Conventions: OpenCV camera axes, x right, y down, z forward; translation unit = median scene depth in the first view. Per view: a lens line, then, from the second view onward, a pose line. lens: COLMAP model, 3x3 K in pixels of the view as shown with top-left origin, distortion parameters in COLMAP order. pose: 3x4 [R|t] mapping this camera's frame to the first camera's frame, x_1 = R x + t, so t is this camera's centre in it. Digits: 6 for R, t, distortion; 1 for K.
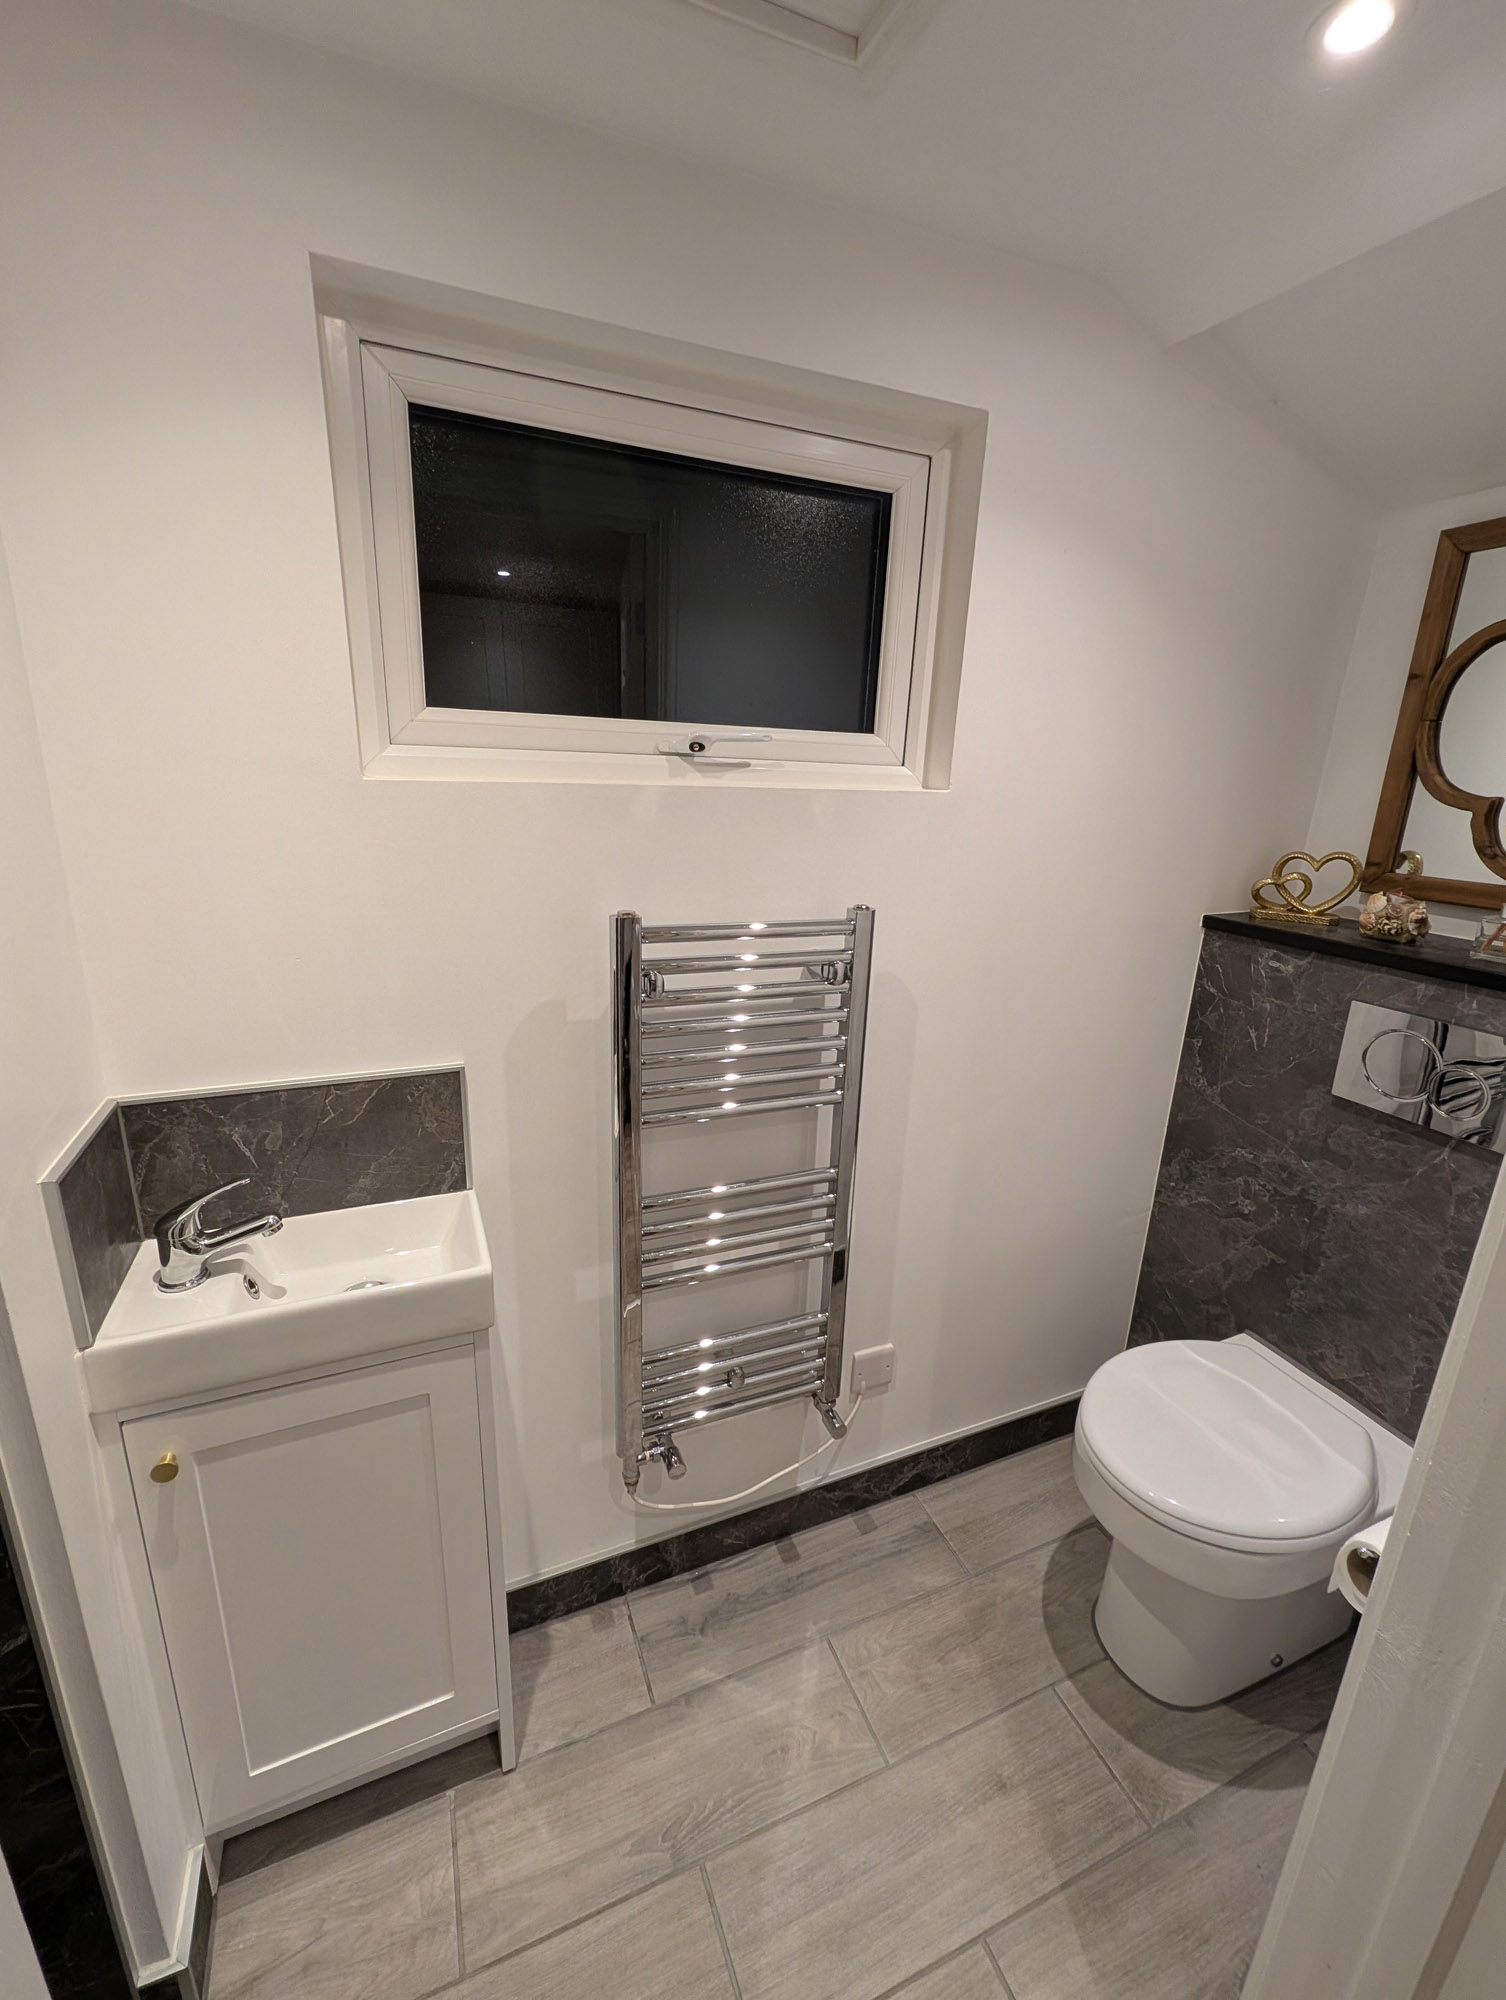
lens RADIAL K [[824.2, 0, 751.7], [0, 824.2, 998.8], [0, 0, 1]] dist [0.005031, -0.002629]
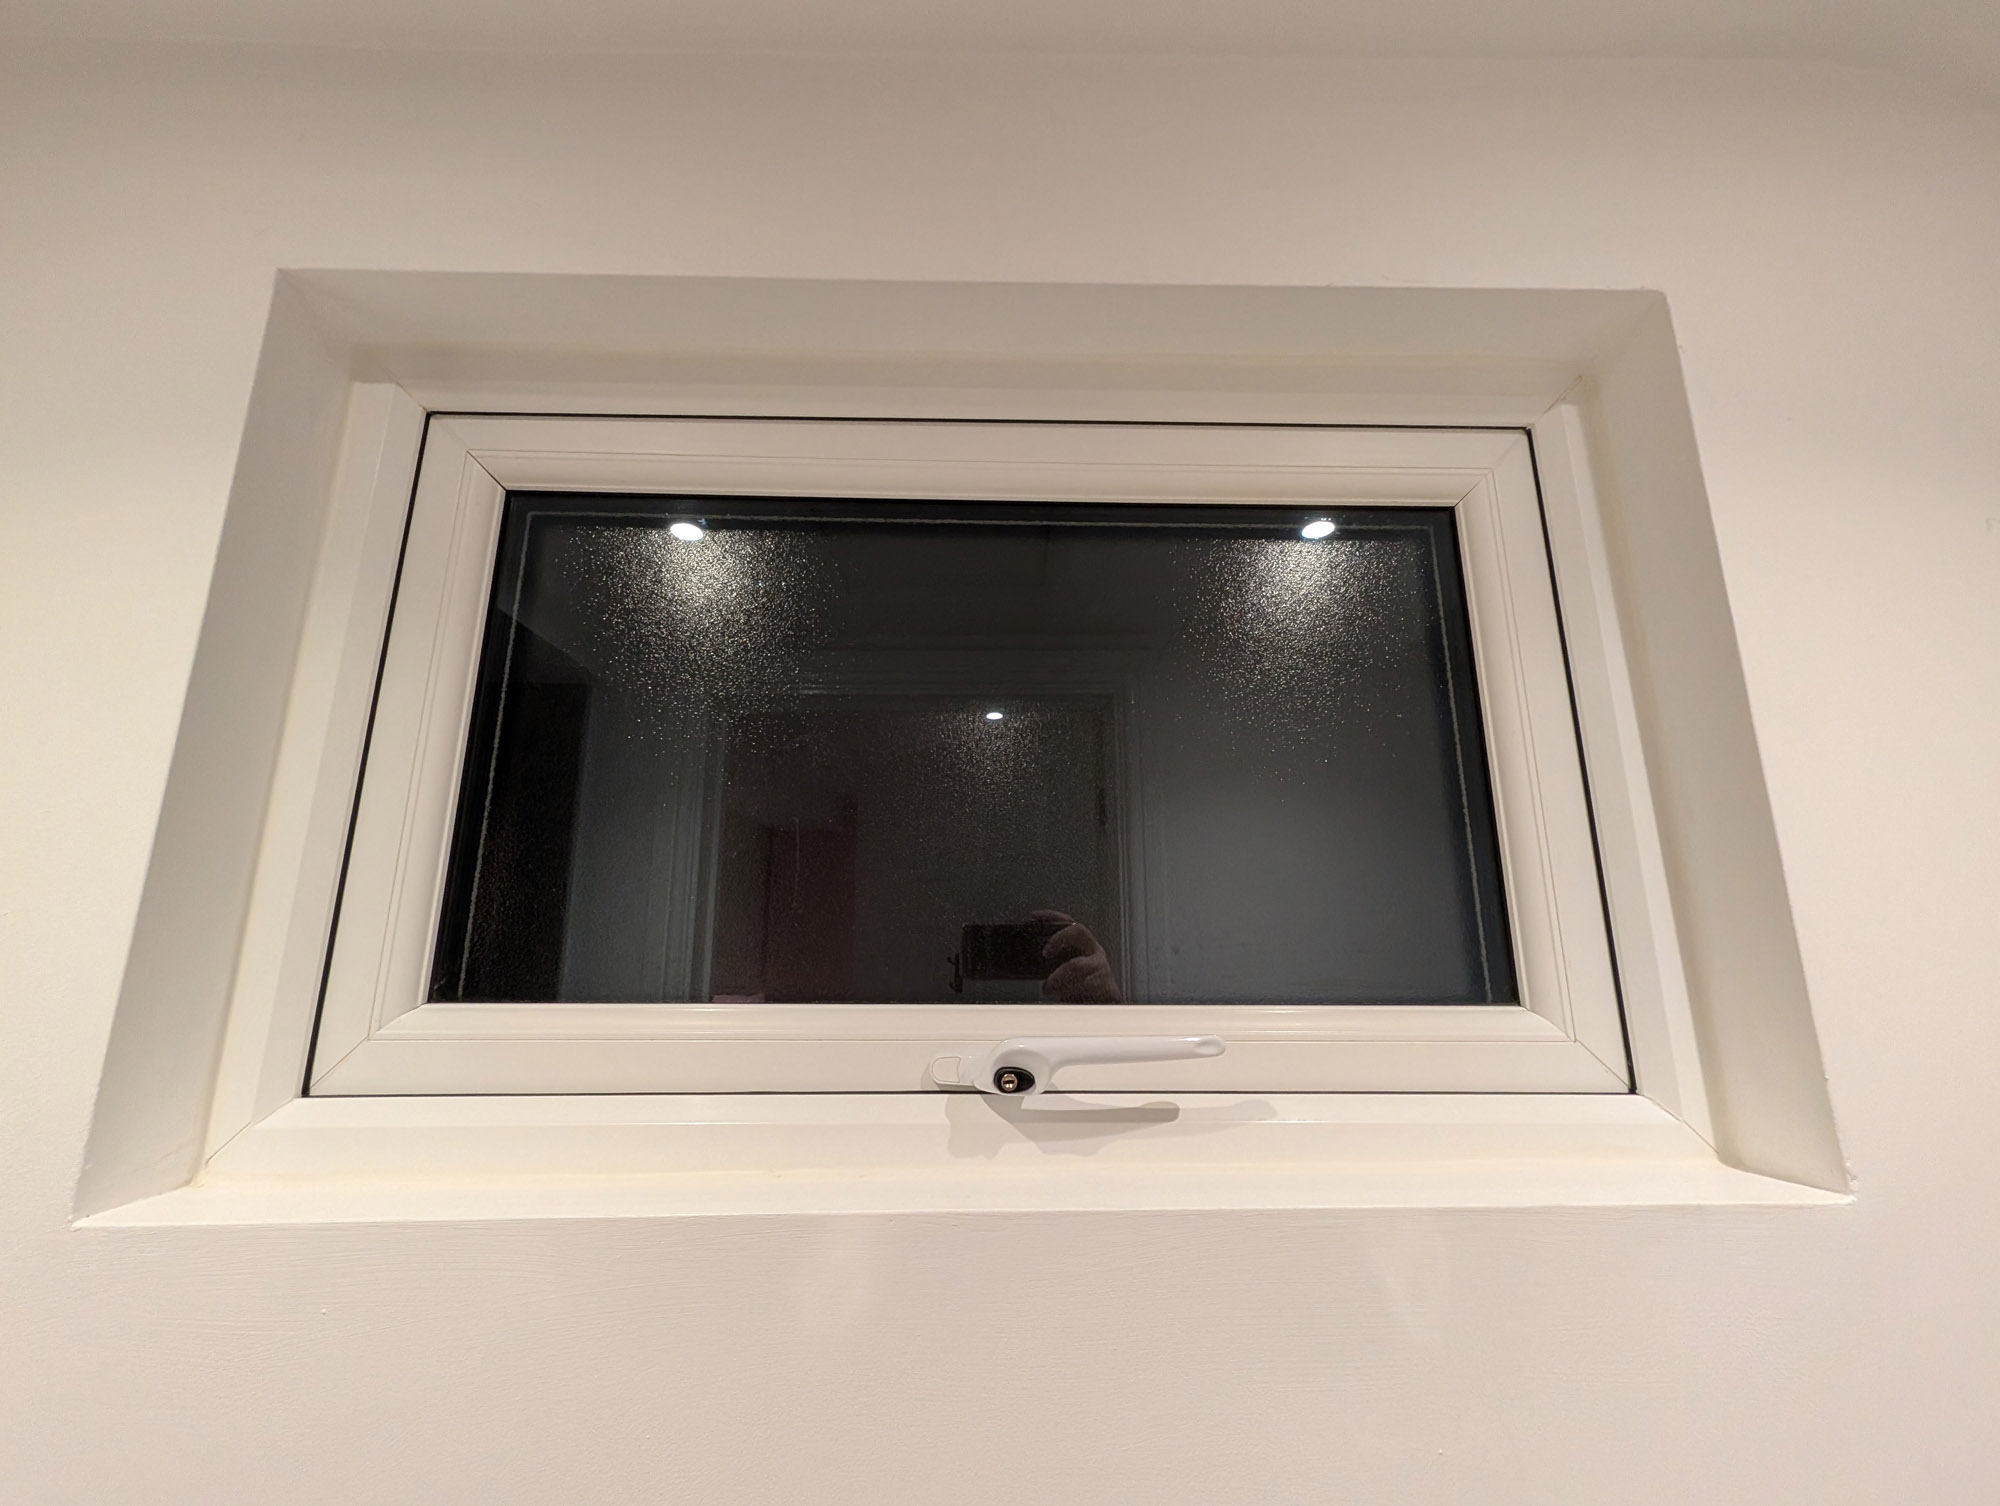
lens RADIAL K [[824.2, 0, 1001.8], [0, 824.2, 757.0], [0, 0, 1]] dist [0.005031, -0.002629]
pose [[0.934616, -0.118346, -0.335390, 0.061650], [-0.063654, 0.872127, -0.485121, -0.213644], [0.349915, 0.474751, 0.807571, 0.531821]]
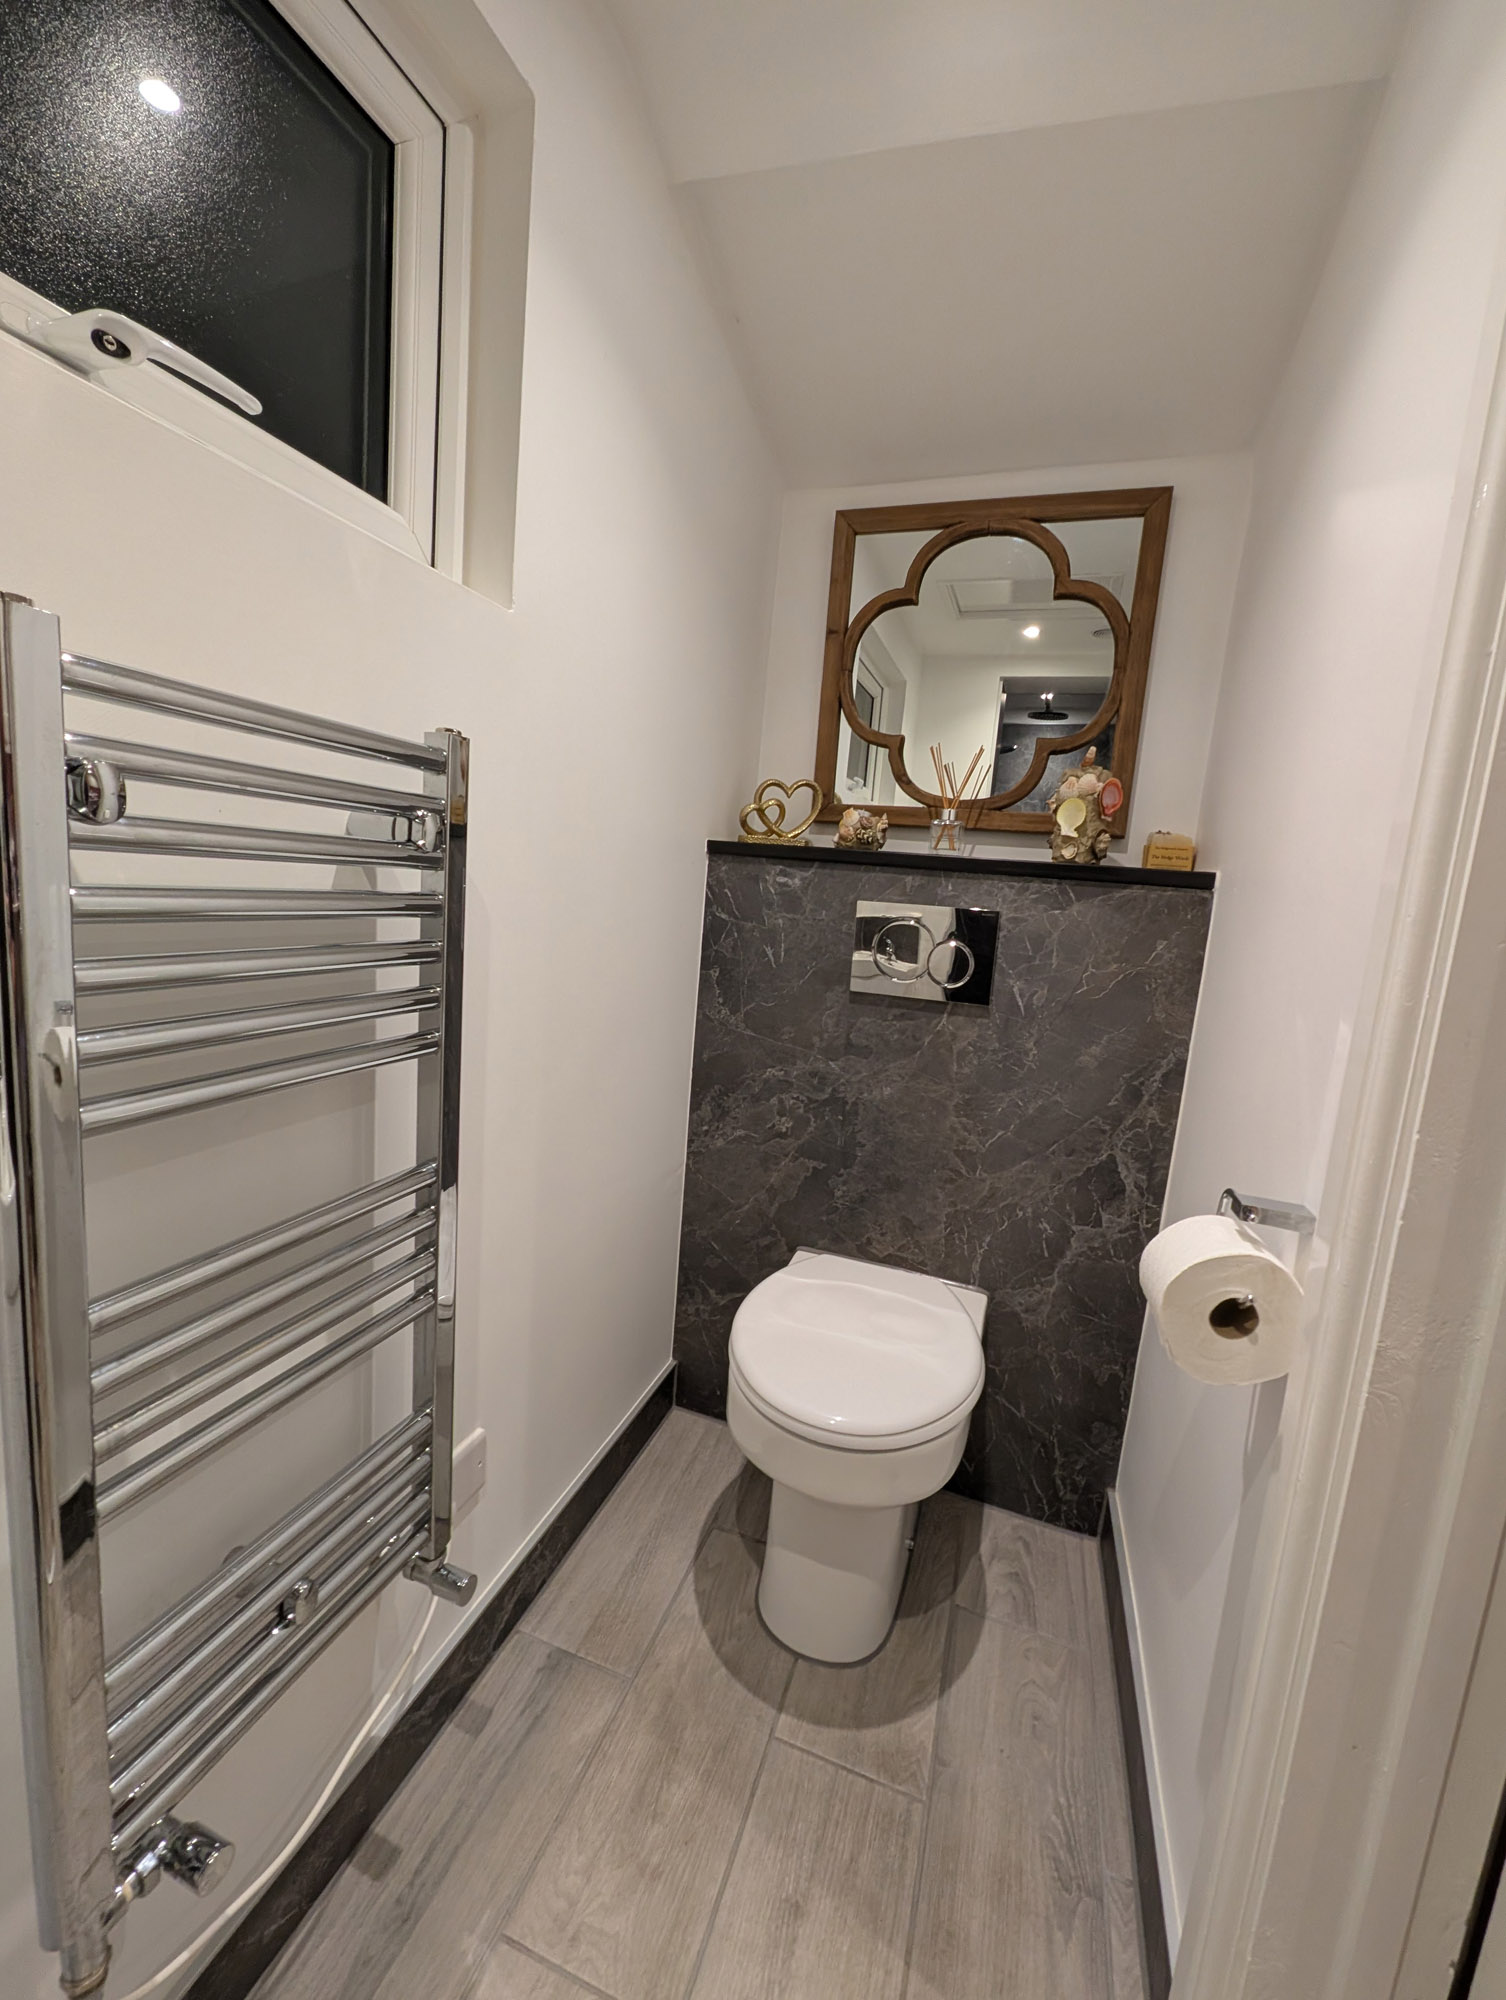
lens RADIAL K [[824.2, 0, 753.7], [0, 824.2, 998.3], [0, 0, 1]] dist [0.005031, -0.002629]
pose [[0.667769, -0.089466, 0.738972, -0.178709], [0.148824, 0.988753, -0.014778, 0.122709], [-0.729339, 0.119846, 0.673574, 0.371459]]
